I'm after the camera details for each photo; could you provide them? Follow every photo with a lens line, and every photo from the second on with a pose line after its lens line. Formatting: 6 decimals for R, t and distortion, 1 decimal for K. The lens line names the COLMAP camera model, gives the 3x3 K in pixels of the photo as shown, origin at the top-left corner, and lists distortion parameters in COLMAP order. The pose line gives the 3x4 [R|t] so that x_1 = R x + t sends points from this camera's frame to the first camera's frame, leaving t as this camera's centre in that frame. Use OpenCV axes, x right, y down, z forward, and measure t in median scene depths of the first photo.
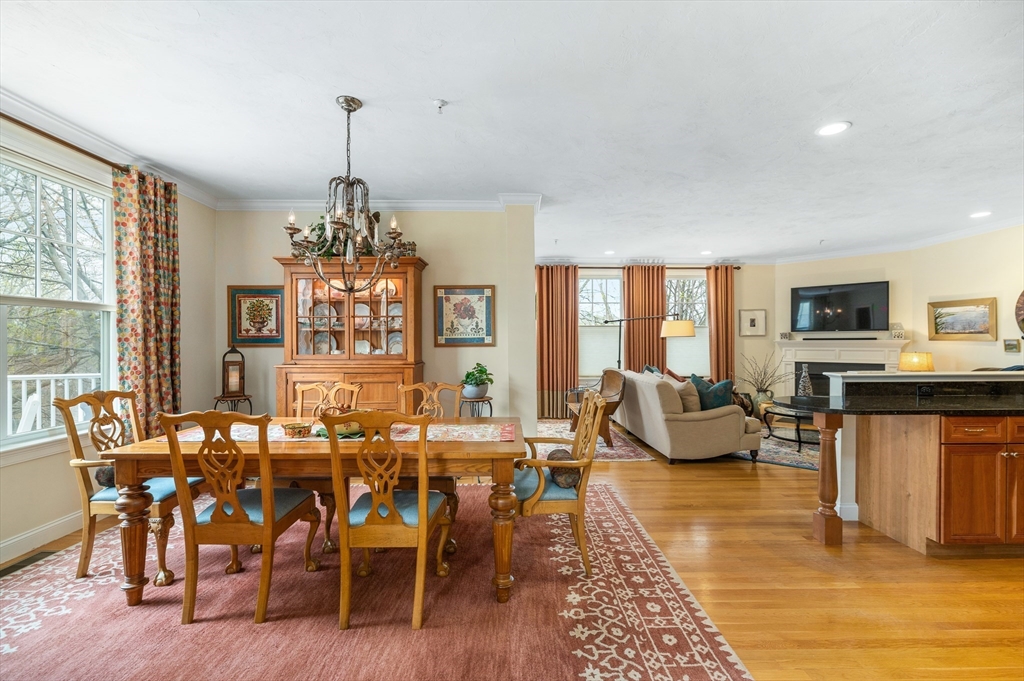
lens RADIAL K [[447.4, 0, 511.7], [0, 447.4, 341.8], [0, 0, 1]] dist [0.001497, -0.001657]
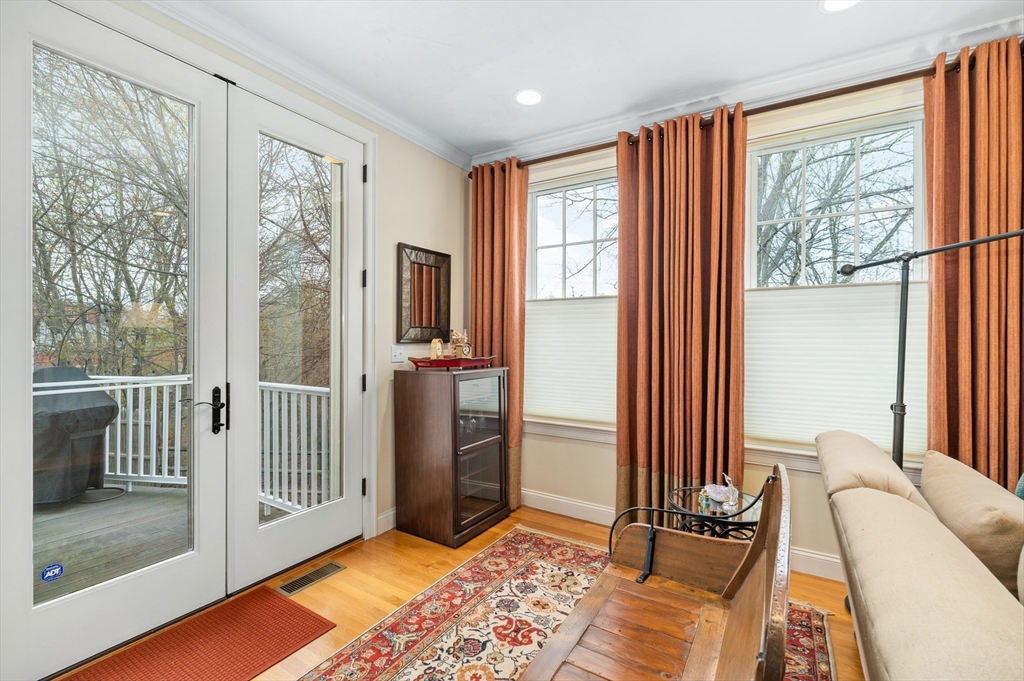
lens RADIAL K [[447.4, 0, 513.5], [0, 447.4, 343.2], [0, 0, 1]] dist [0.001497, -0.001657]
pose [[0.840886, 0.011716, -0.541085, 0.224574], [-0.006818, 0.999916, 0.011056, 0.002332], [0.541169, -0.005608, 0.840895, 0.756193]]
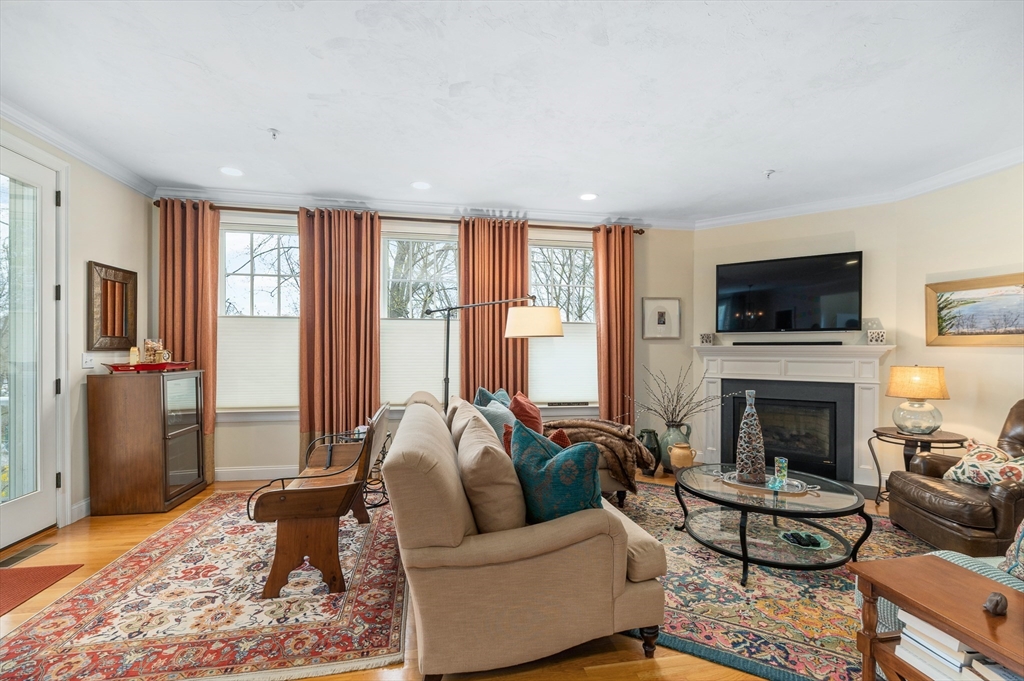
lens RADIAL K [[447.4, 0, 518.6], [0, 447.4, 350.1], [0, 0, 1]] dist [0.001497, -0.001657]
pose [[0.985929, 0.004457, 0.167105, 0.276966], [-0.004674, 0.999989, 0.000905, 0.004502], [-0.167099, -0.001673, 0.985939, 0.484564]]
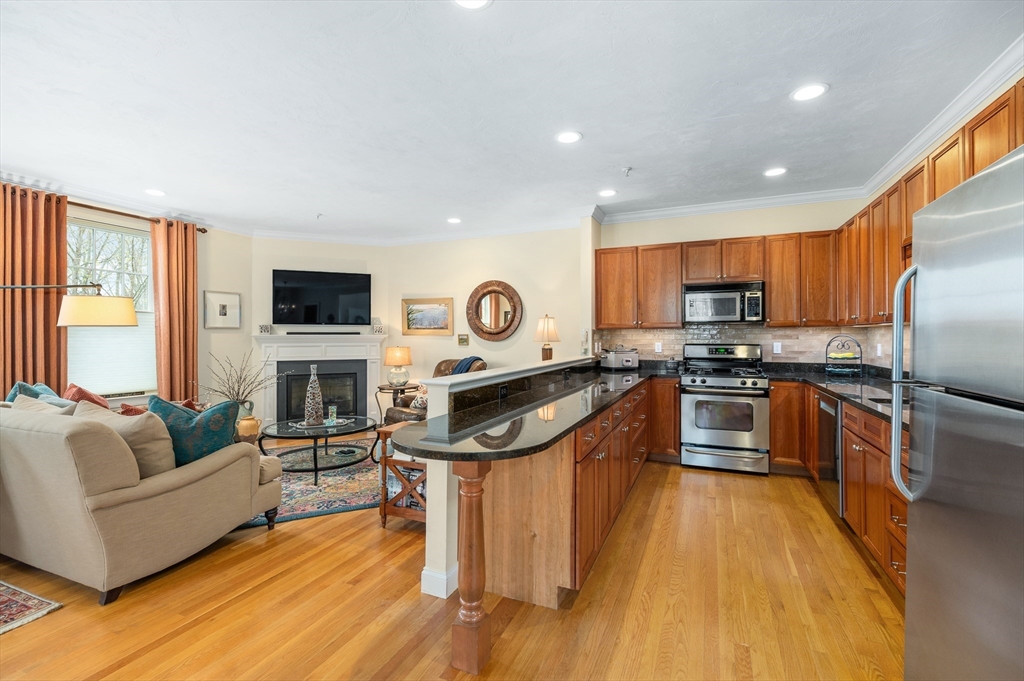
lens RADIAL K [[447.4, 0, 511.3], [0, 447.4, 336.6], [0, 0, 1]] dist [0.001497, -0.001657]
pose [[0.413591, 0.002876, 0.910458, 0.083915], [0.001054, 0.999993, -0.003638, 0.004087], [-0.910462, 0.002464, 0.413585, 0.331899]]
